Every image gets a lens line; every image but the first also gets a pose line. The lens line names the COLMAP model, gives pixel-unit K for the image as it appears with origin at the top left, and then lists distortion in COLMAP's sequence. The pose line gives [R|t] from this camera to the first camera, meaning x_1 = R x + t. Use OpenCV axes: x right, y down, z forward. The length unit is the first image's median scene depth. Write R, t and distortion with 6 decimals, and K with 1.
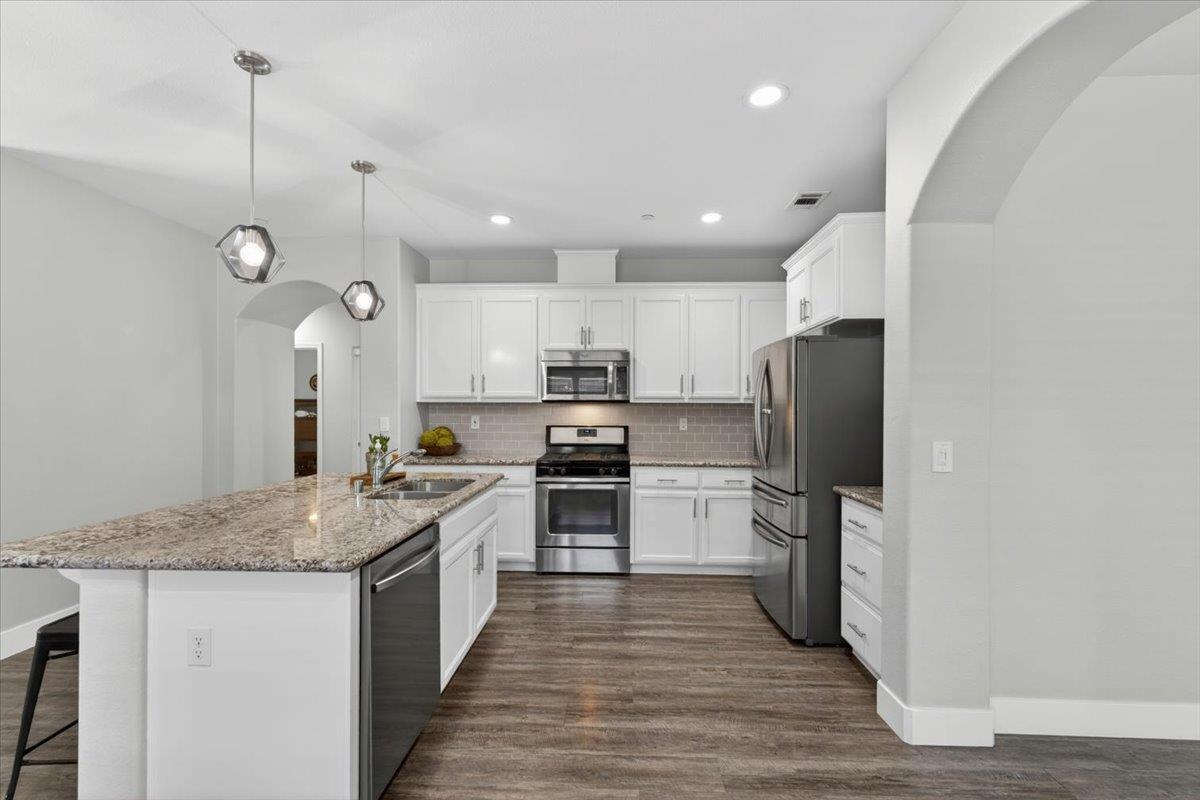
lens RADIAL K [[539.6, 0, 600.5], [0, 539.6, 407.0], [0, 0, 1]] dist [-0.001346, -0.000084]
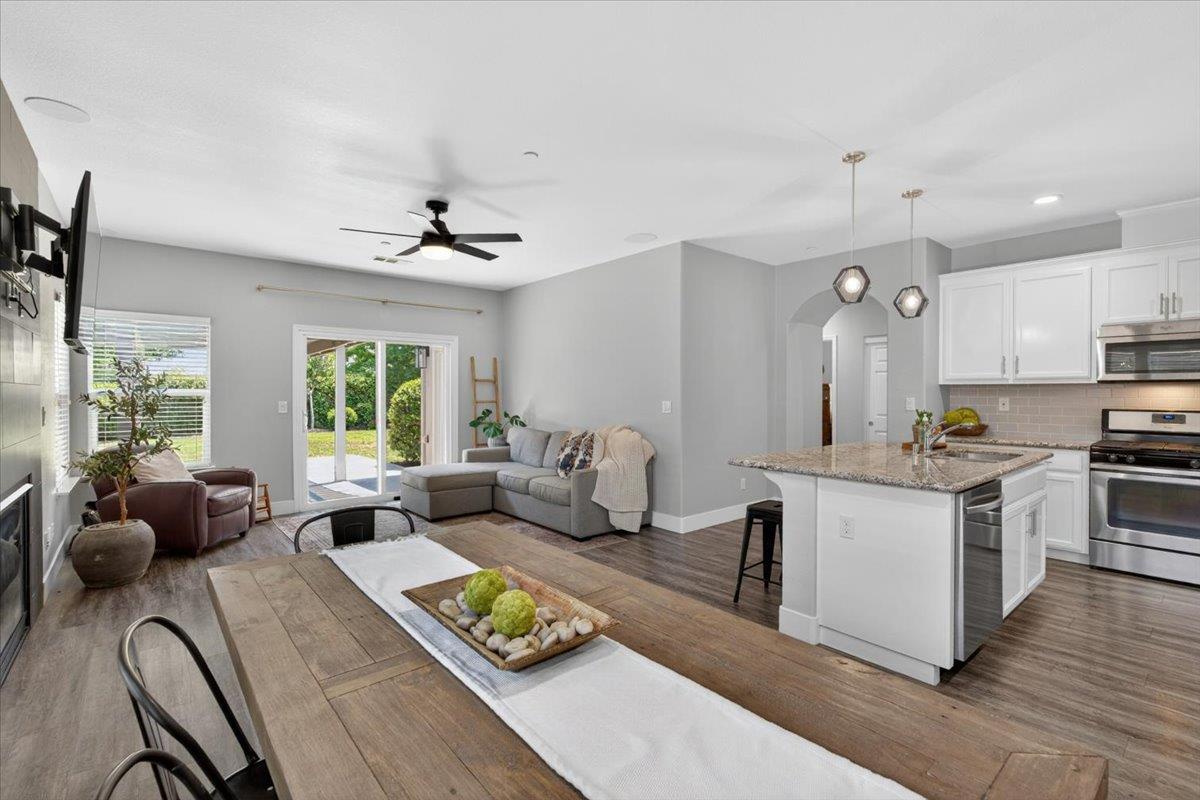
lens RADIAL K [[535.6, 0, 599.8], [0, 535.6, 398.2], [0, 0, 1]] dist [-0.000528, -0.000221]
pose [[0.675060, 0.006247, -0.737736, -0.009841], [0.001521, 0.999950, 0.009859, 0.007566], [0.737761, -0.007777, 0.675017, -0.248588]]
